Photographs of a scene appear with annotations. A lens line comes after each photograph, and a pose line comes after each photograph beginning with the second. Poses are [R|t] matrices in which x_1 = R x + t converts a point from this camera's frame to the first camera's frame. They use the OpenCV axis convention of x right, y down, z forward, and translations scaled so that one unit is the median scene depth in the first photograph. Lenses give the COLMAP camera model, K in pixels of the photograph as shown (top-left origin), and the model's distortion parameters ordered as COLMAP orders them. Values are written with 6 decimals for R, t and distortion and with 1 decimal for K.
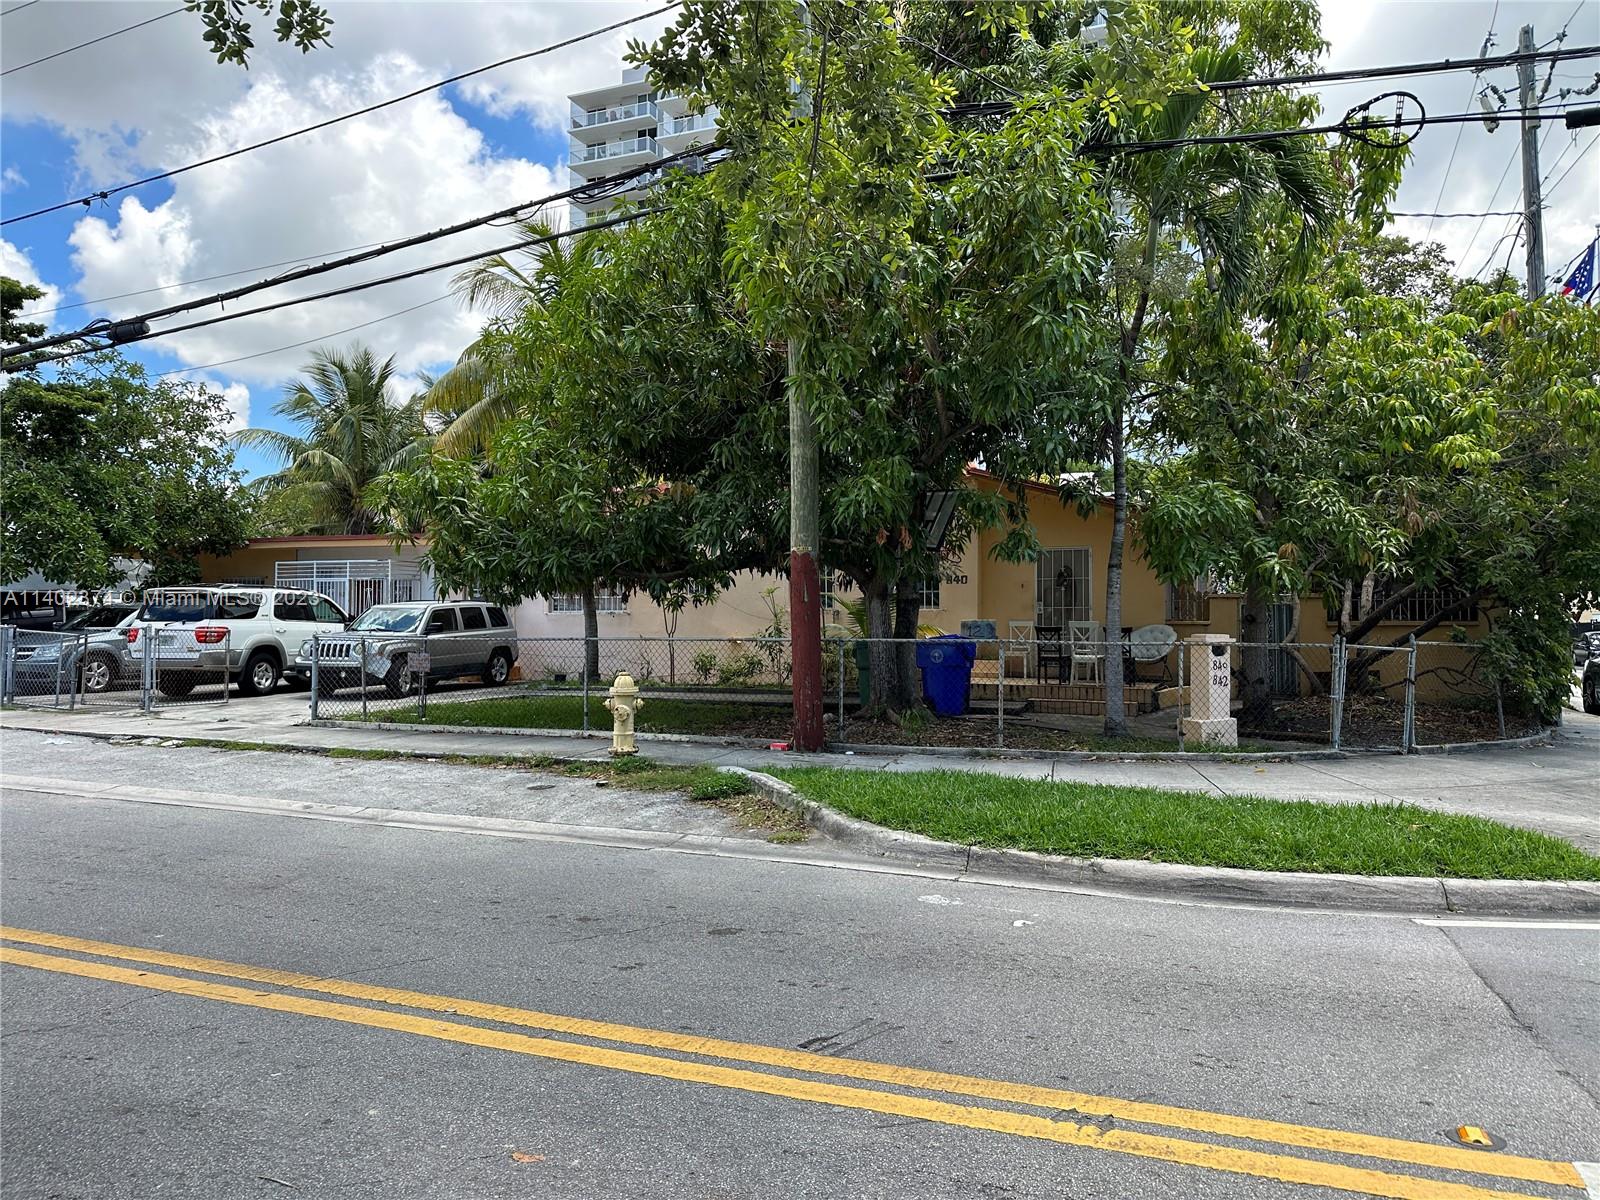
lens RADIAL K [[1095.6, 0, 810.8], [0, 1095.6, 600.5], [0, 0, 1]] dist [0.012966, -0.013581]
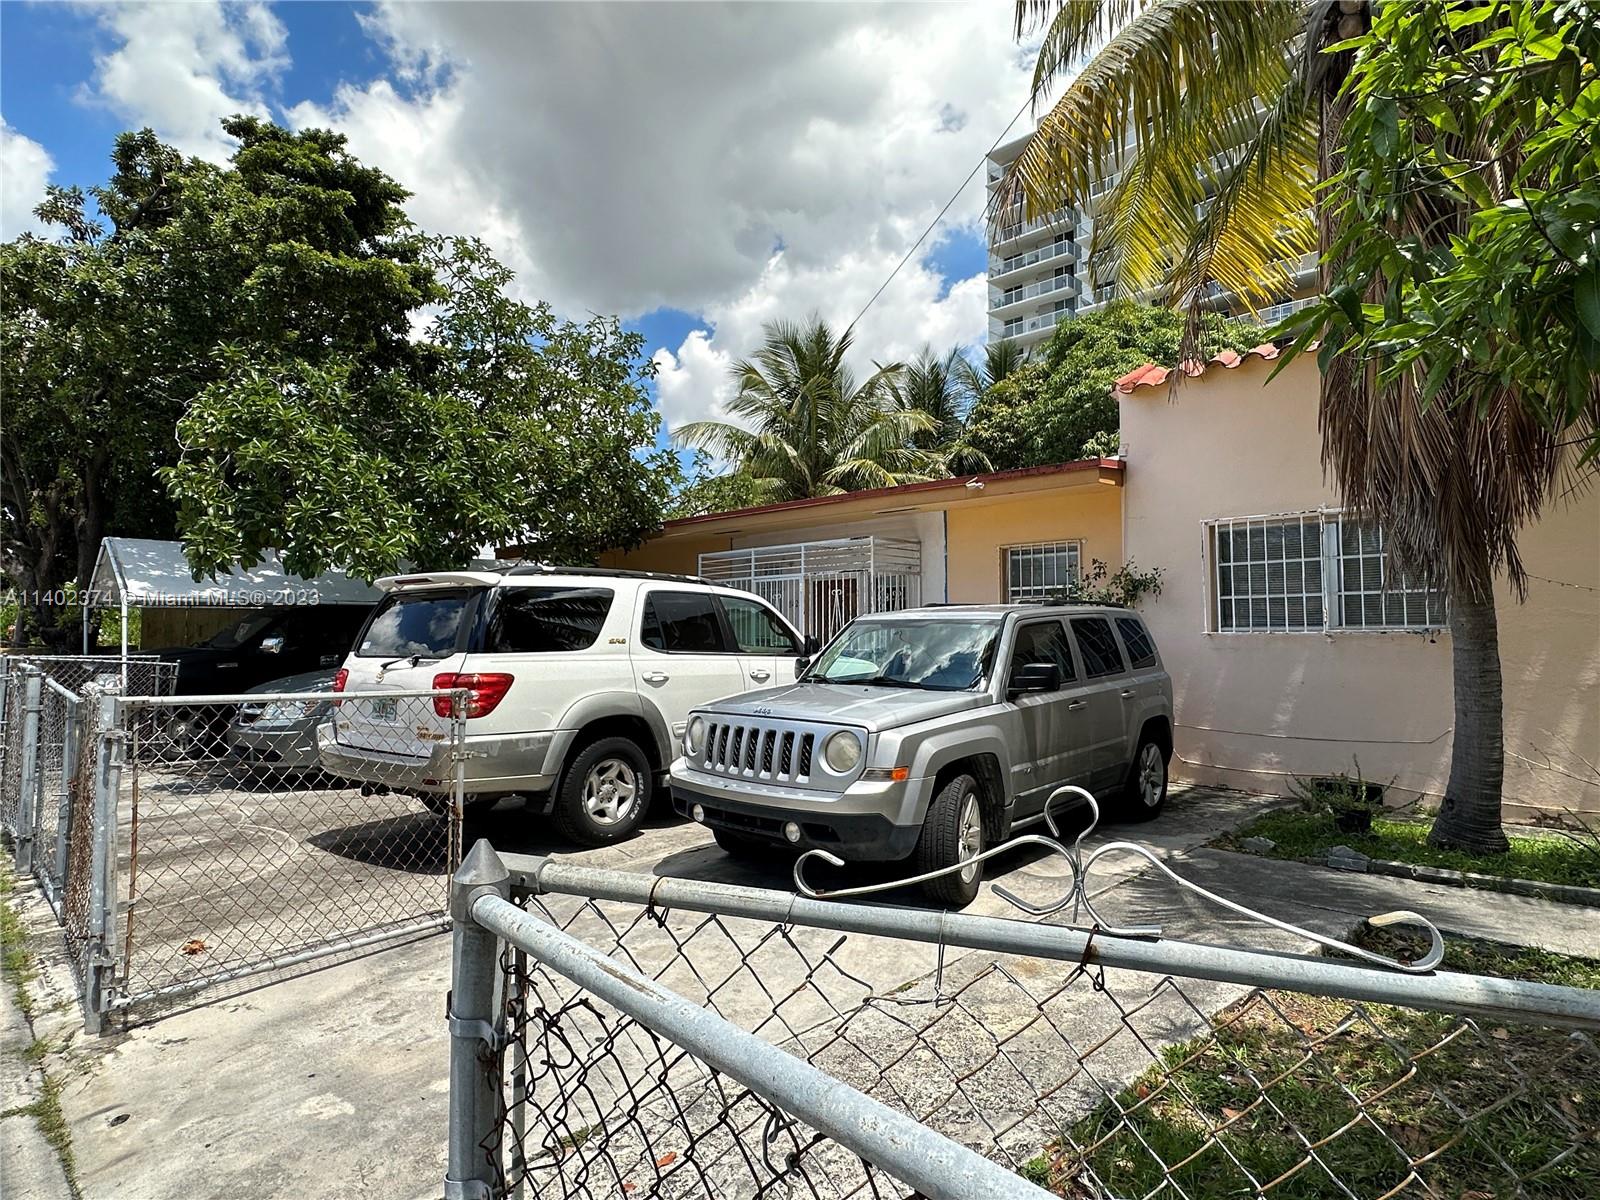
lens RADIAL K [[884.6, 0, 804.9], [0, 884.6, 597.0], [0, 0, 1]] dist [-0.001307, -0.000088]
pose [[0.922560, -0.019322, -0.385370, -0.305225], [0.007602, 0.999462, -0.031912, 0.008444], [0.385779, 0.026511, 0.922210, 0.721510]]
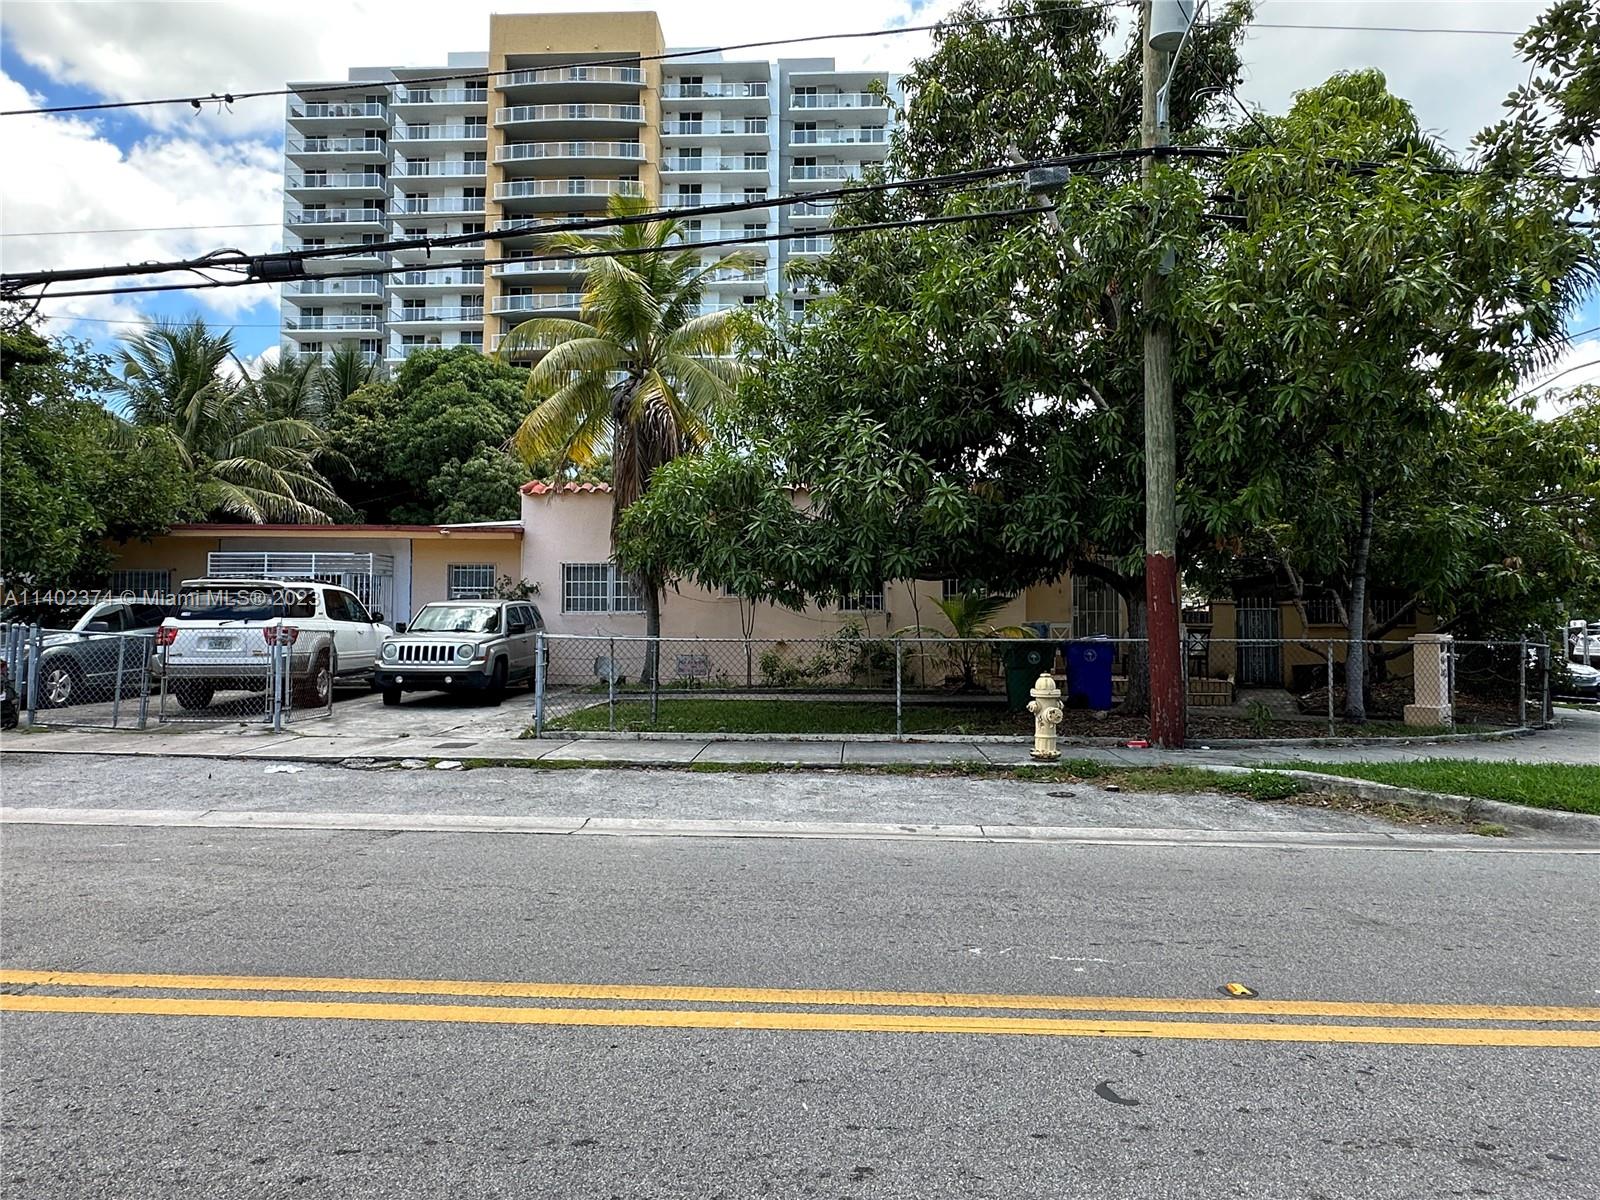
lens RADIAL K [[987.4, 0, 799.9], [0, 987.4, 591.4], [0, 0, 1]] dist [-0.000809, -0.000473]
pose [[0.942038, 0.015314, 0.335156, -0.400315], [-0.010730, 0.999822, -0.015525, 0.004432], [-0.335334, 0.011028, 0.942035, 0.137375]]
